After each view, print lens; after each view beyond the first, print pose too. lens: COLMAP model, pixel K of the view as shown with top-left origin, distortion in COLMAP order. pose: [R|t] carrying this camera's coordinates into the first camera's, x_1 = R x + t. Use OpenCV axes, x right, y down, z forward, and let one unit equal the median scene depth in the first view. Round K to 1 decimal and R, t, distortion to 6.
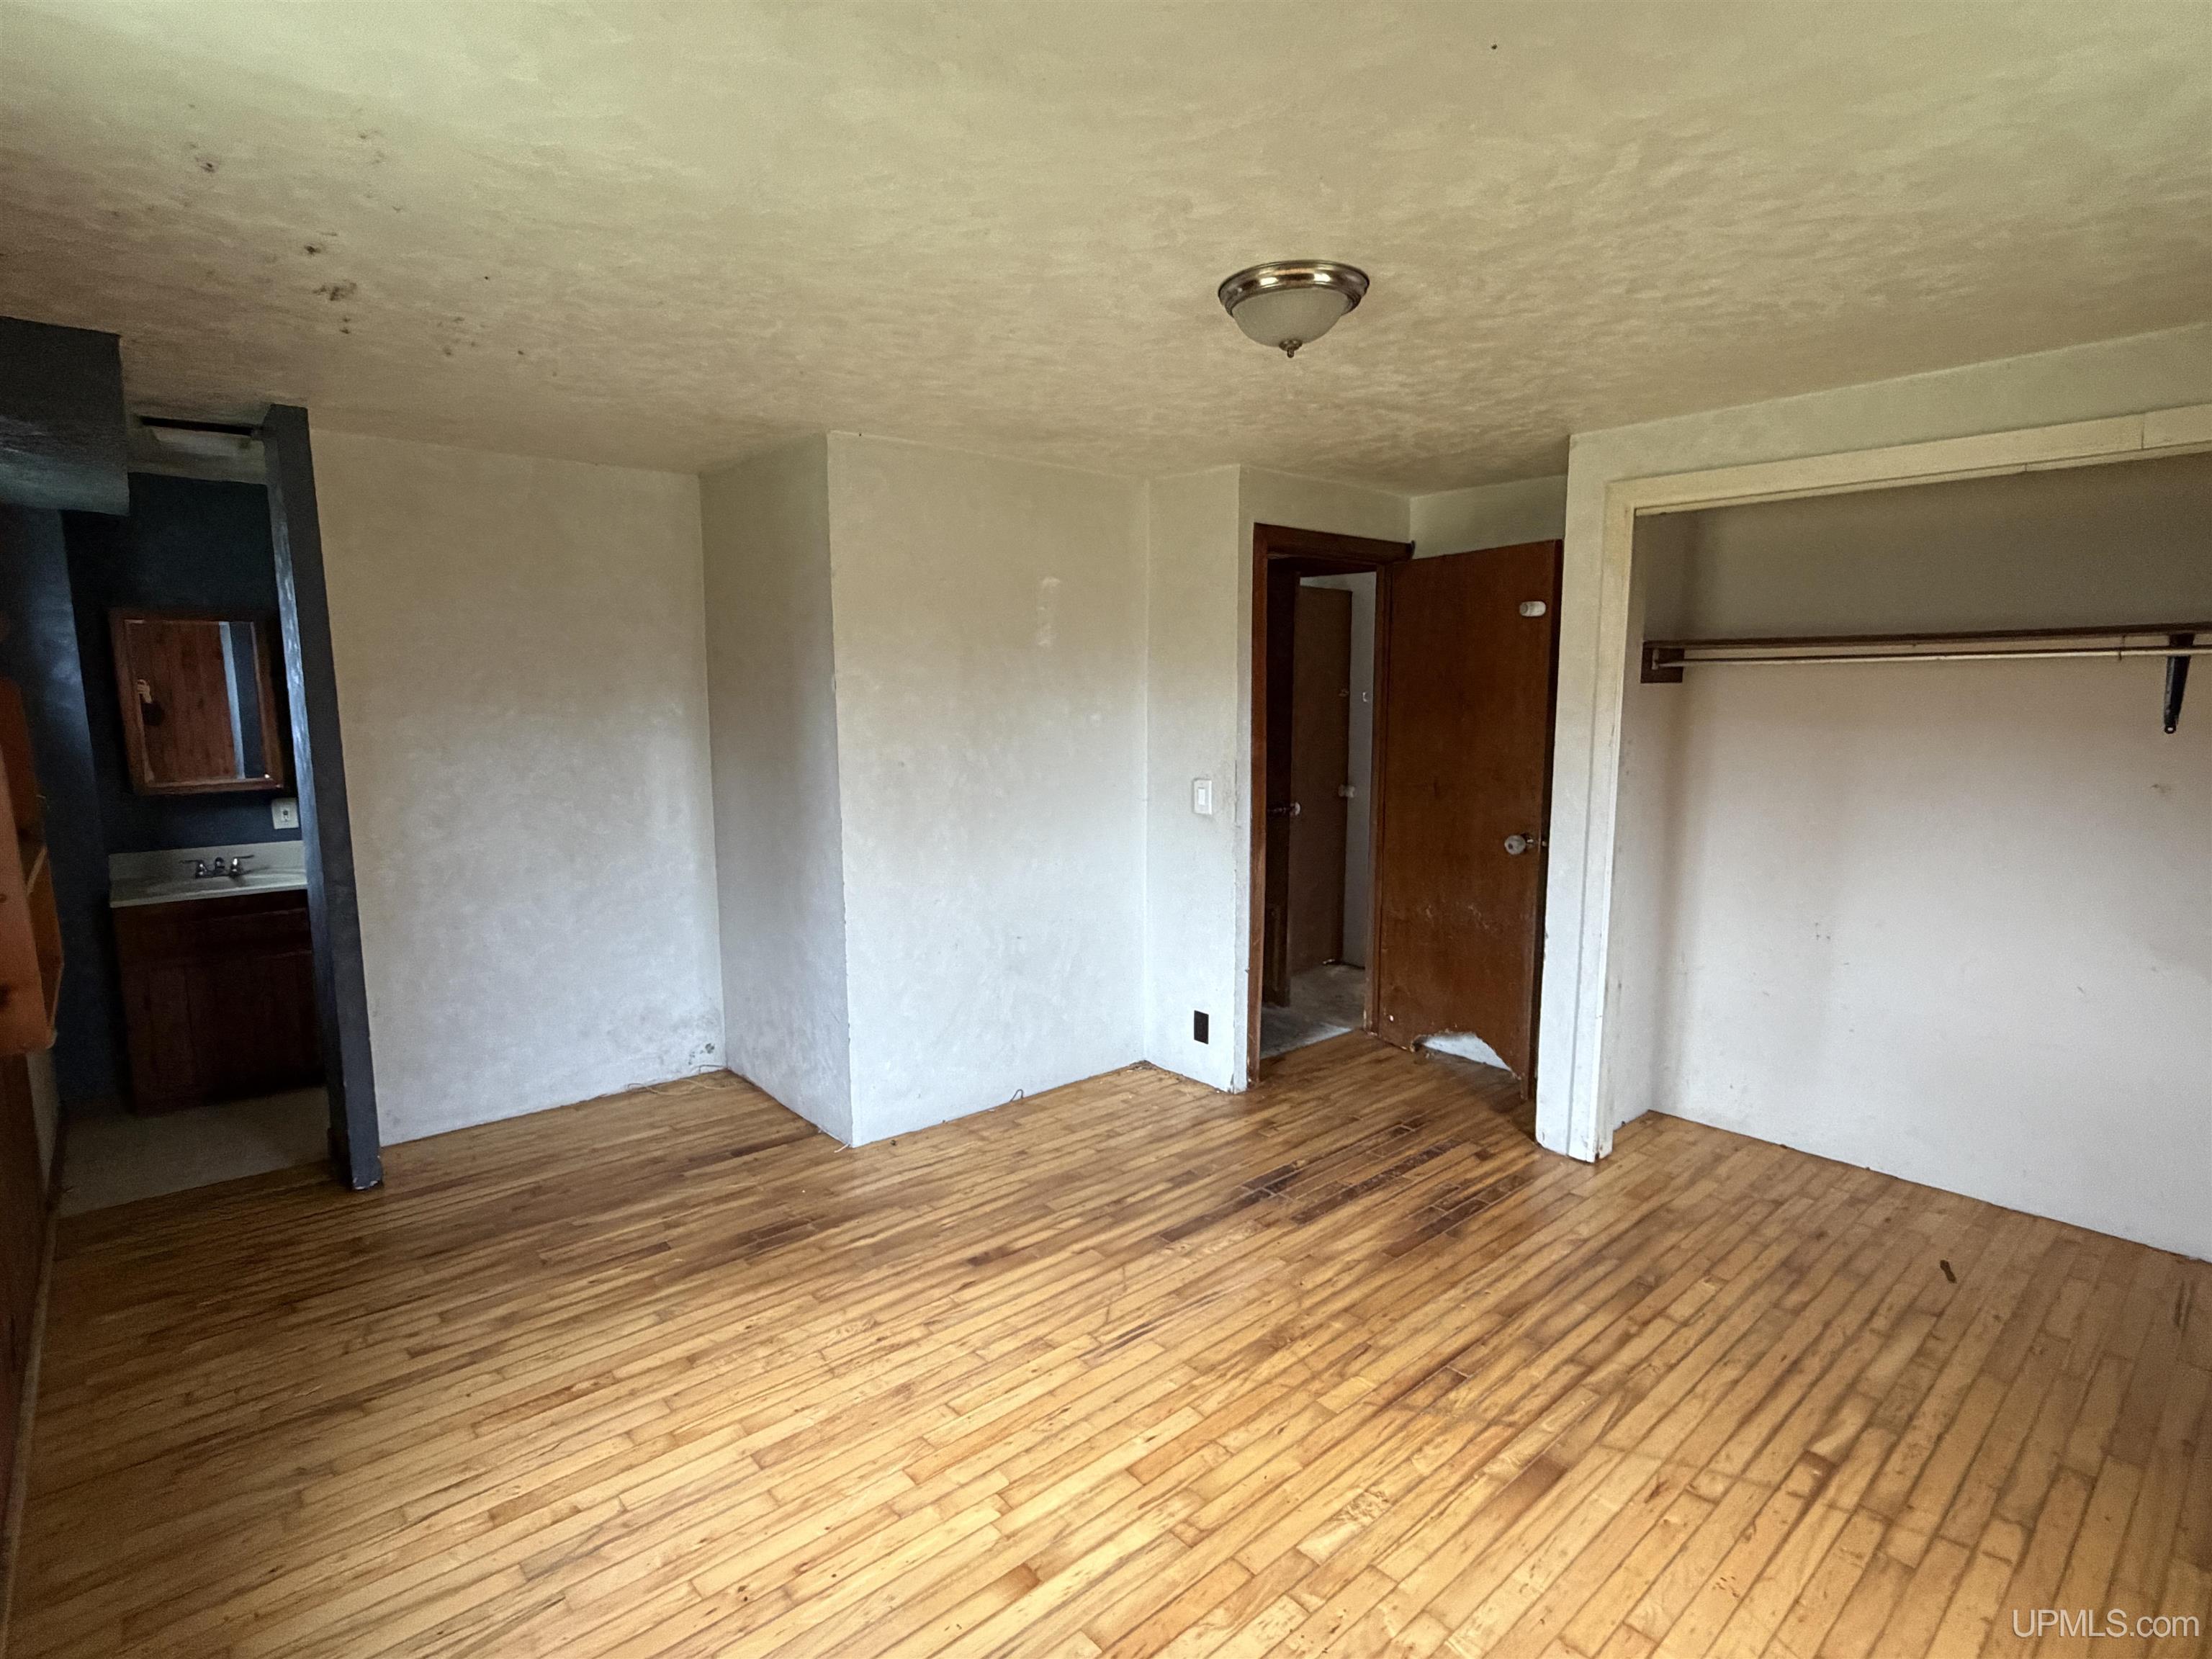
lens RADIAL K [[1116.6, 0, 1112.2], [0, 1116.6, 834.0], [0, 0, 1]] dist [-0.003227, 0.001578]
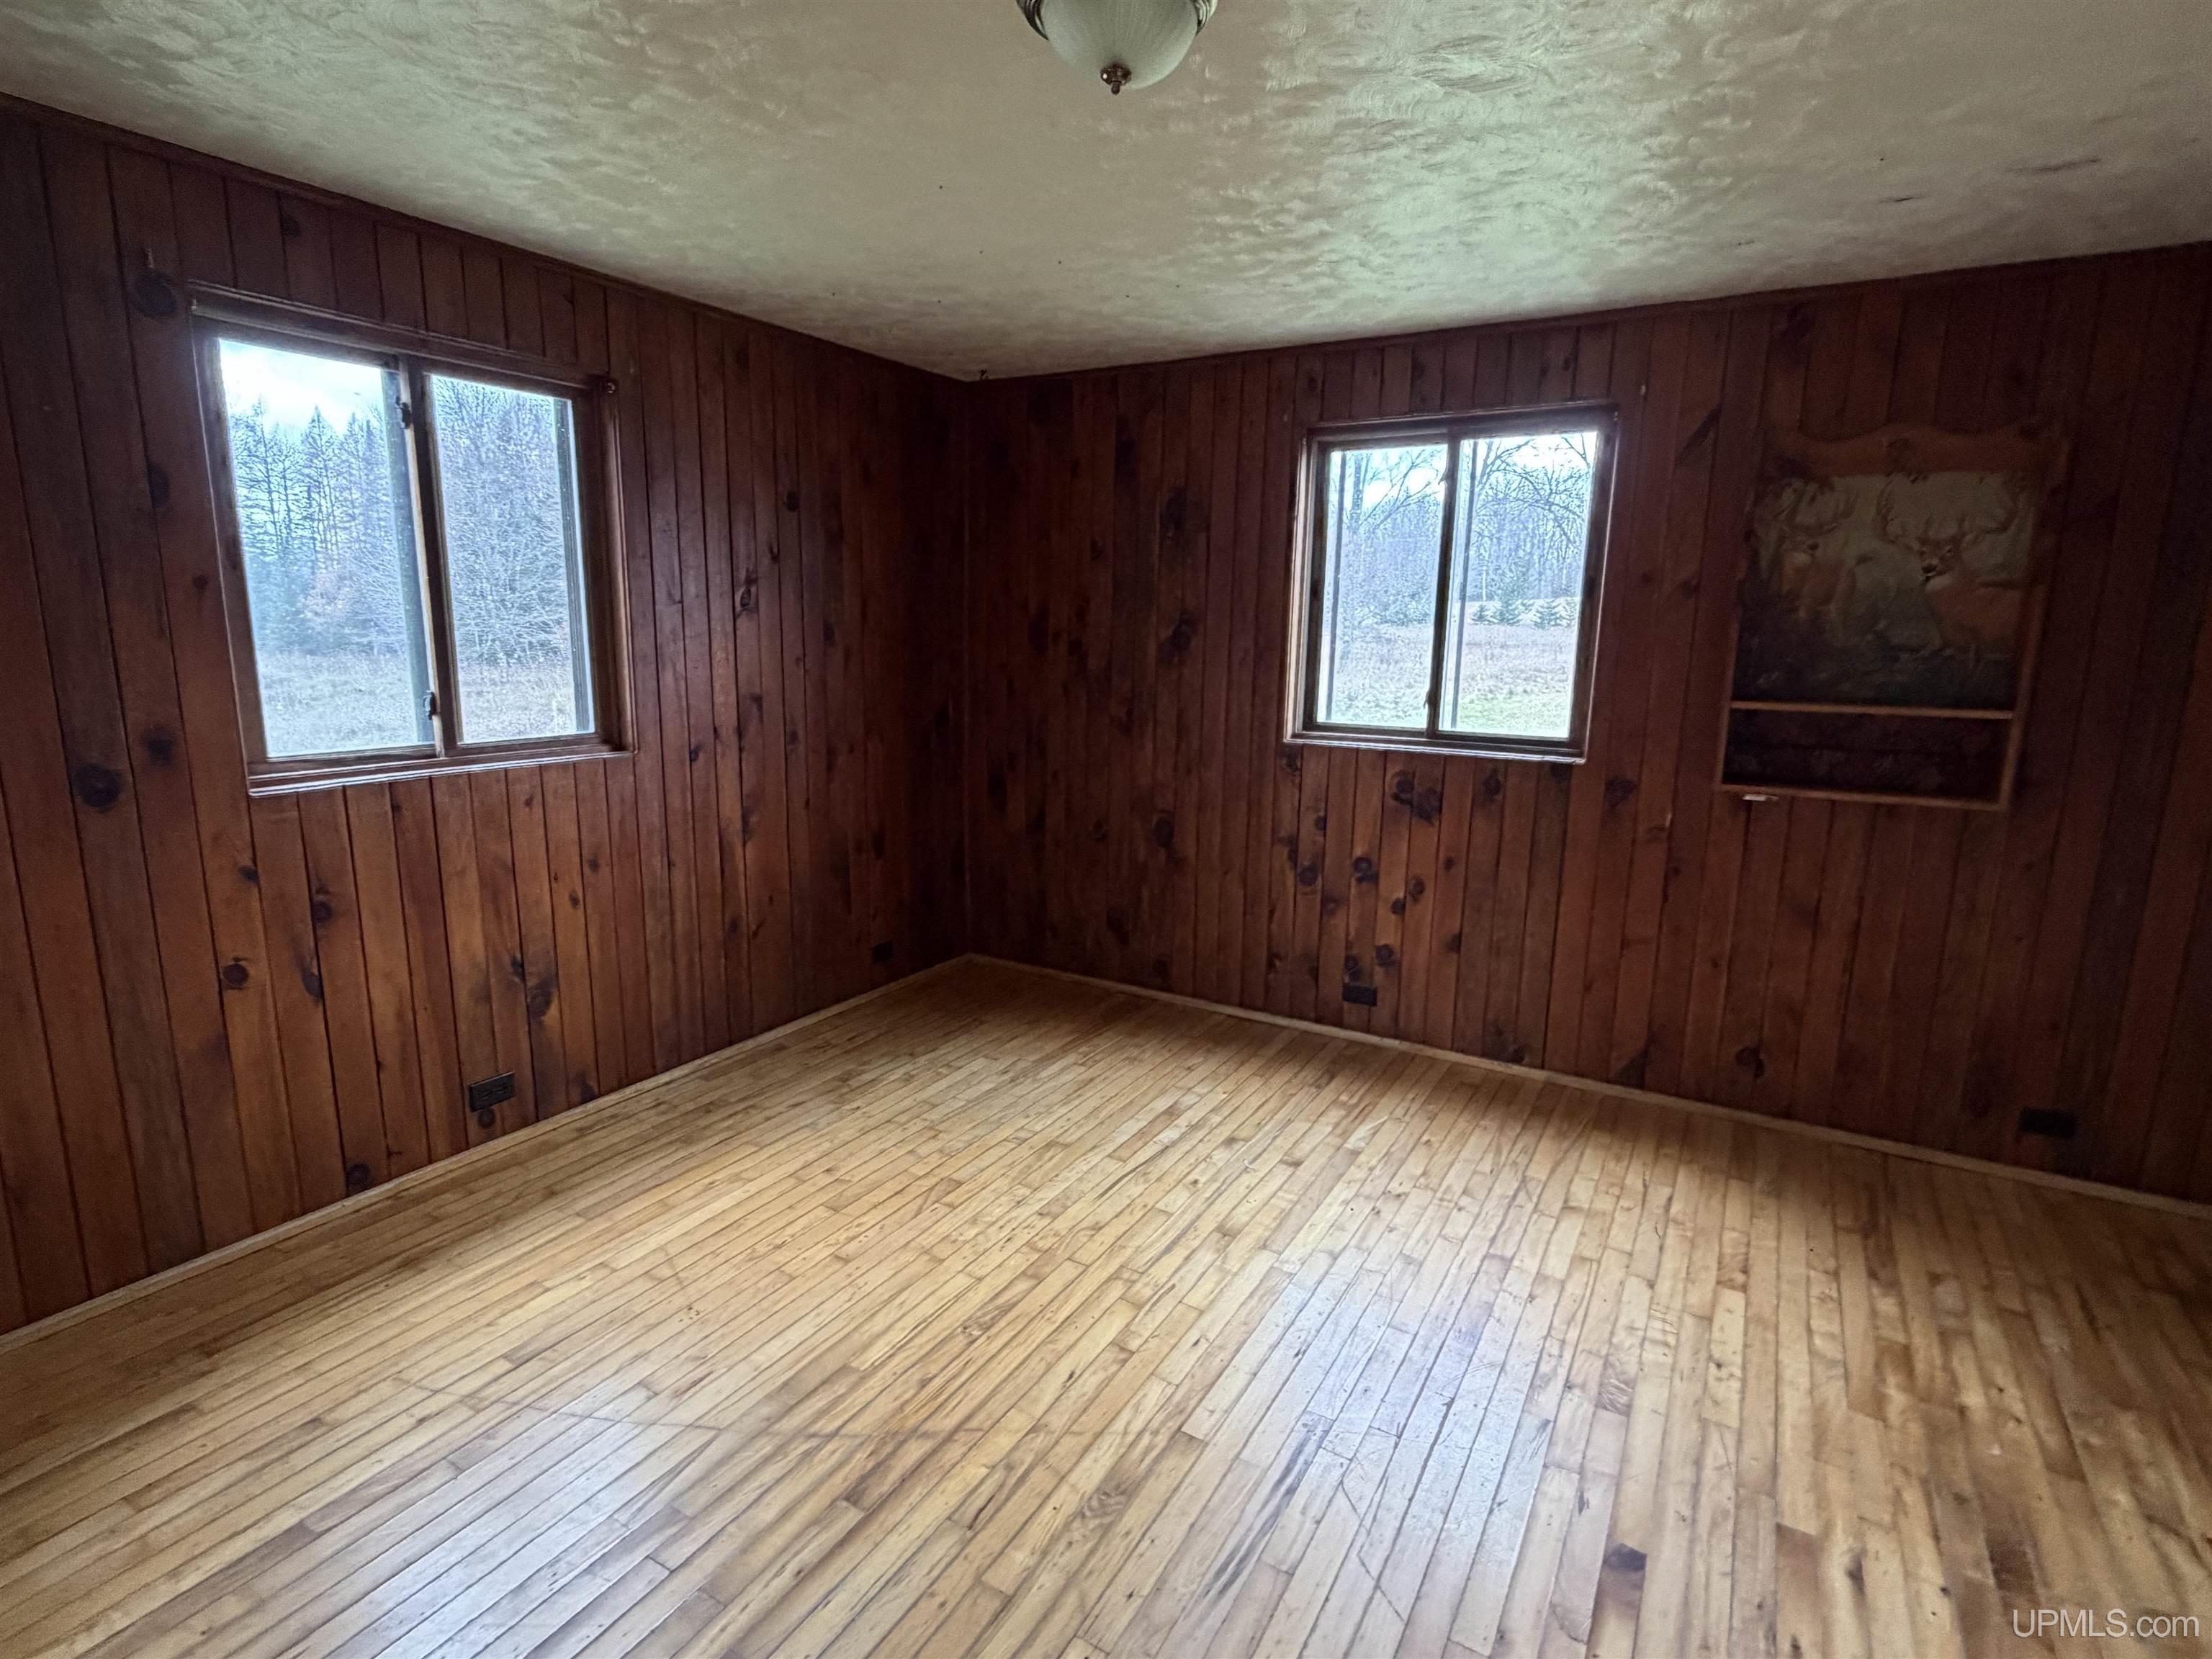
lens RADIAL K [[1116.6, 0, 1118.3], [0, 1116.6, 835.2], [0, 0, 1]] dist [-0.003227, 0.001578]
pose [[-0.948574, 0.046656, -0.313098, 0.311020], [-0.058134, 0.946582, 0.317178, -0.152458], [0.311171, 0.319069, -0.895191, 1.378812]]
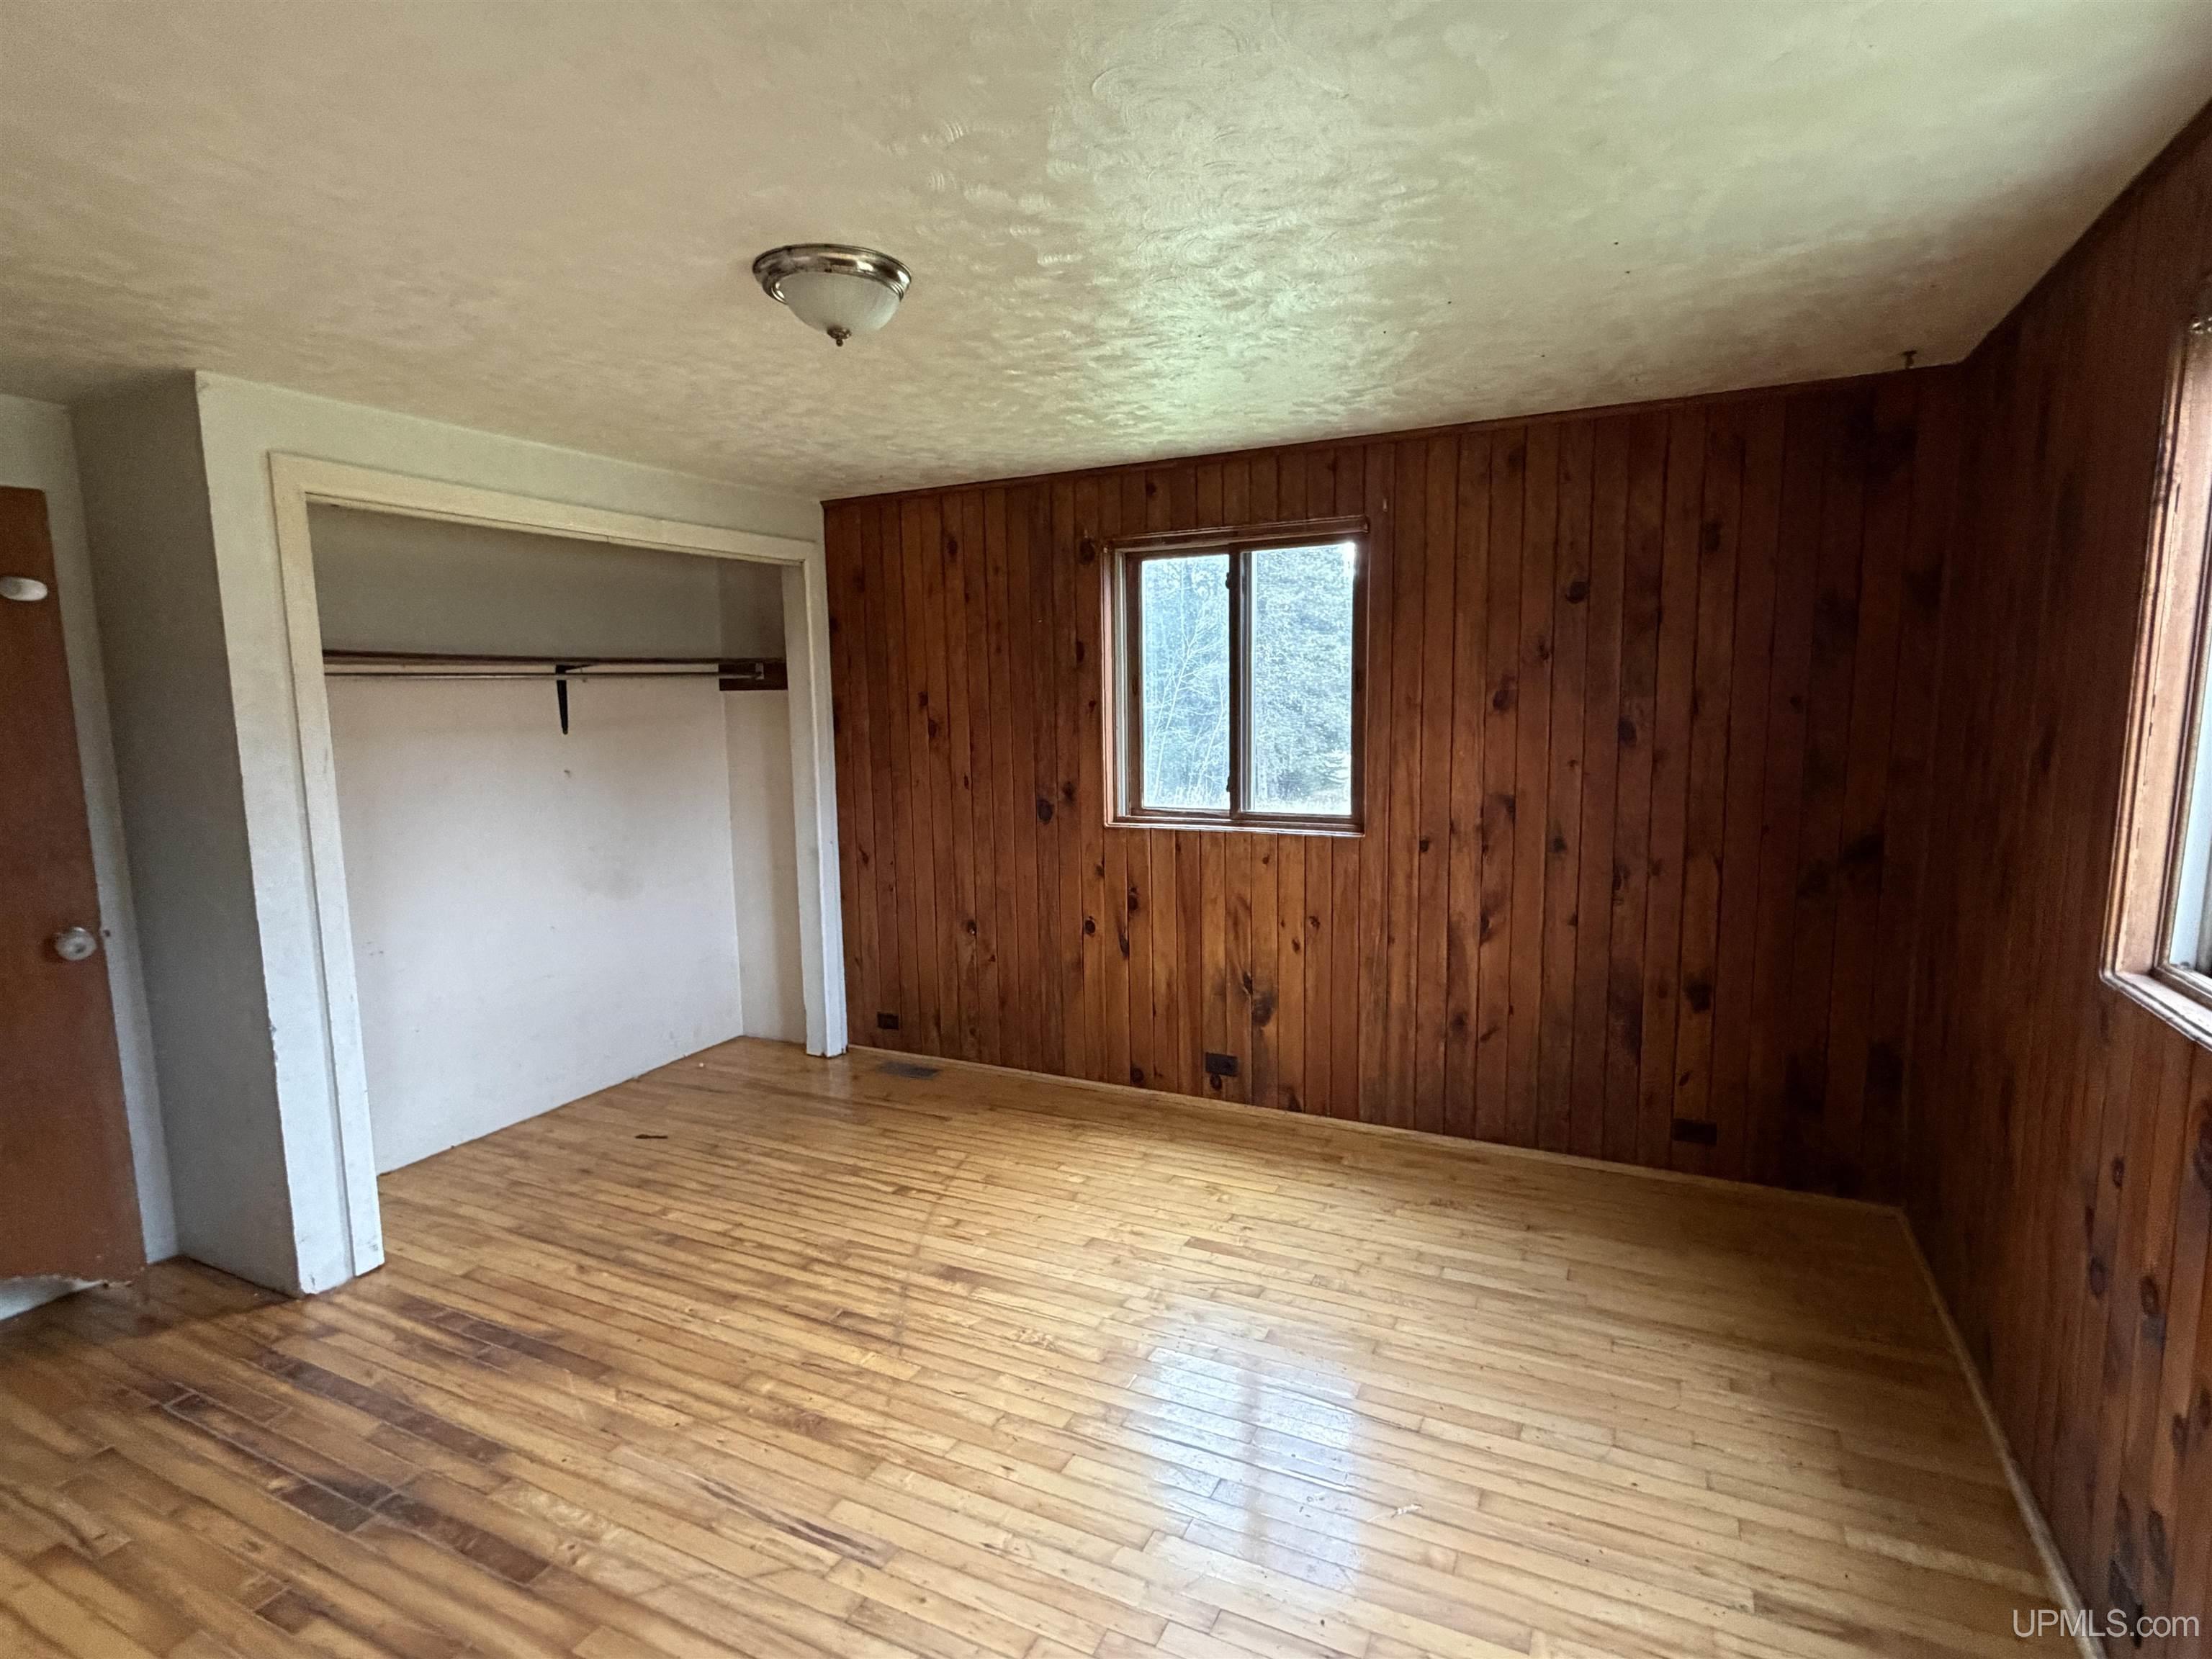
lens RADIAL K [[1116.6, 0, 1100.5], [0, 1116.6, 840.0], [0, 0, 1]] dist [-0.003227, 0.001578]
pose [[-0.374307, -0.109135, 0.920861, -0.656755], [0.144956, 0.973956, 0.174349, -0.110945], [-0.915905, 0.198744, -0.348738, 0.926388]]
